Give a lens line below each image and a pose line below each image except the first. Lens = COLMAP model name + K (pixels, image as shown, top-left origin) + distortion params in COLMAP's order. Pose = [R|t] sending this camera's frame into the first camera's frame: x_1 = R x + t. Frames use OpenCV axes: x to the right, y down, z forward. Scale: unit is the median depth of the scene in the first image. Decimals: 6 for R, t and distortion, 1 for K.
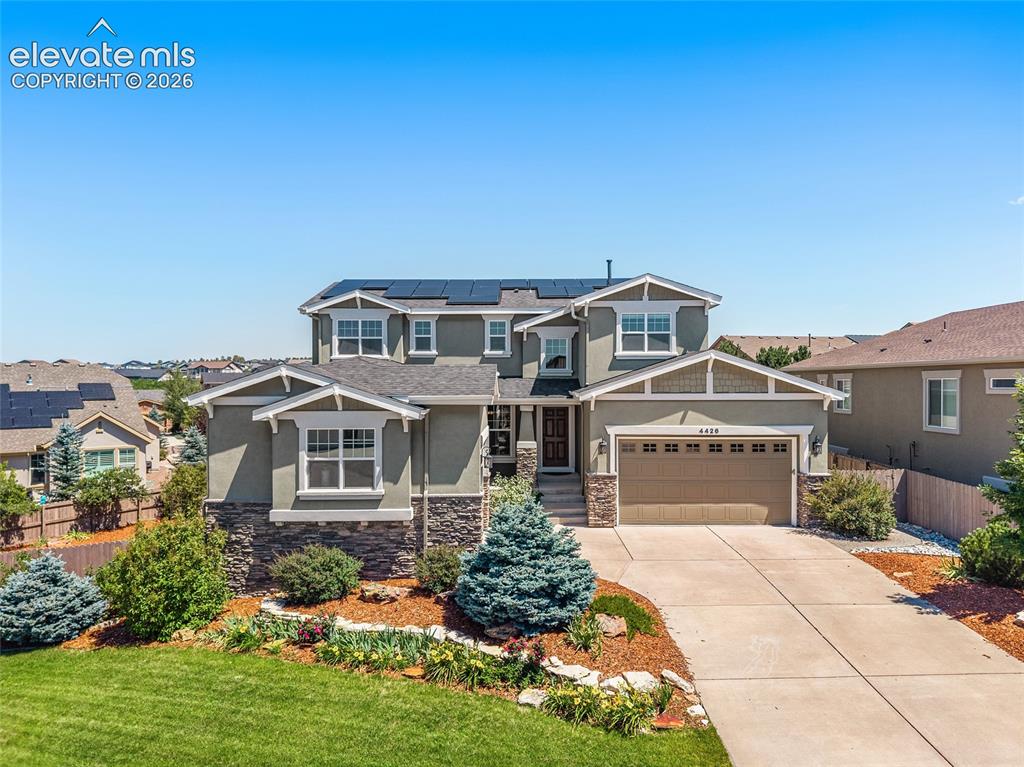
lens RADIAL K [[689.5, 0, 512.0], [0, 689.5, 383.5], [0, 0, 1]] dist [0.062219, -0.087691]
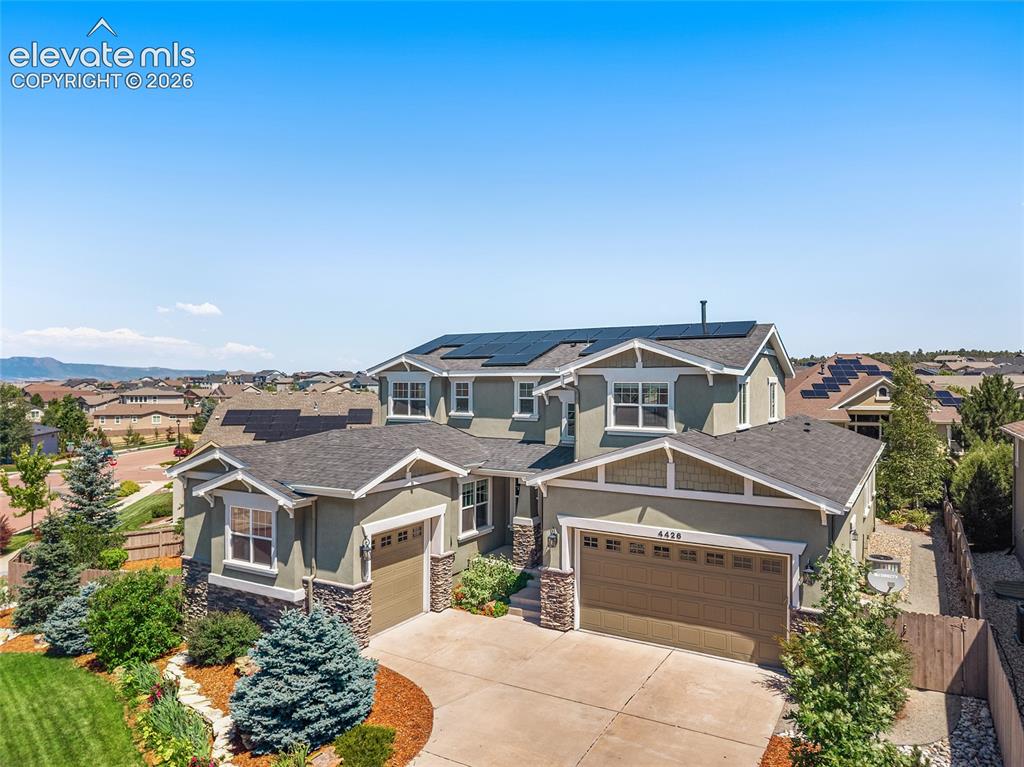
lens RADIAL K [[689.5, 0, 512.0], [0, 689.5, 383.5], [0, 0, 1]] dist [0.062219, -0.087691]
pose [[0.867047, 0.005922, -0.498191, 0.525706], [-0.006729, 0.999977, 0.000176, -0.108139], [0.498181, 0.003199, 0.867067, 0.196767]]
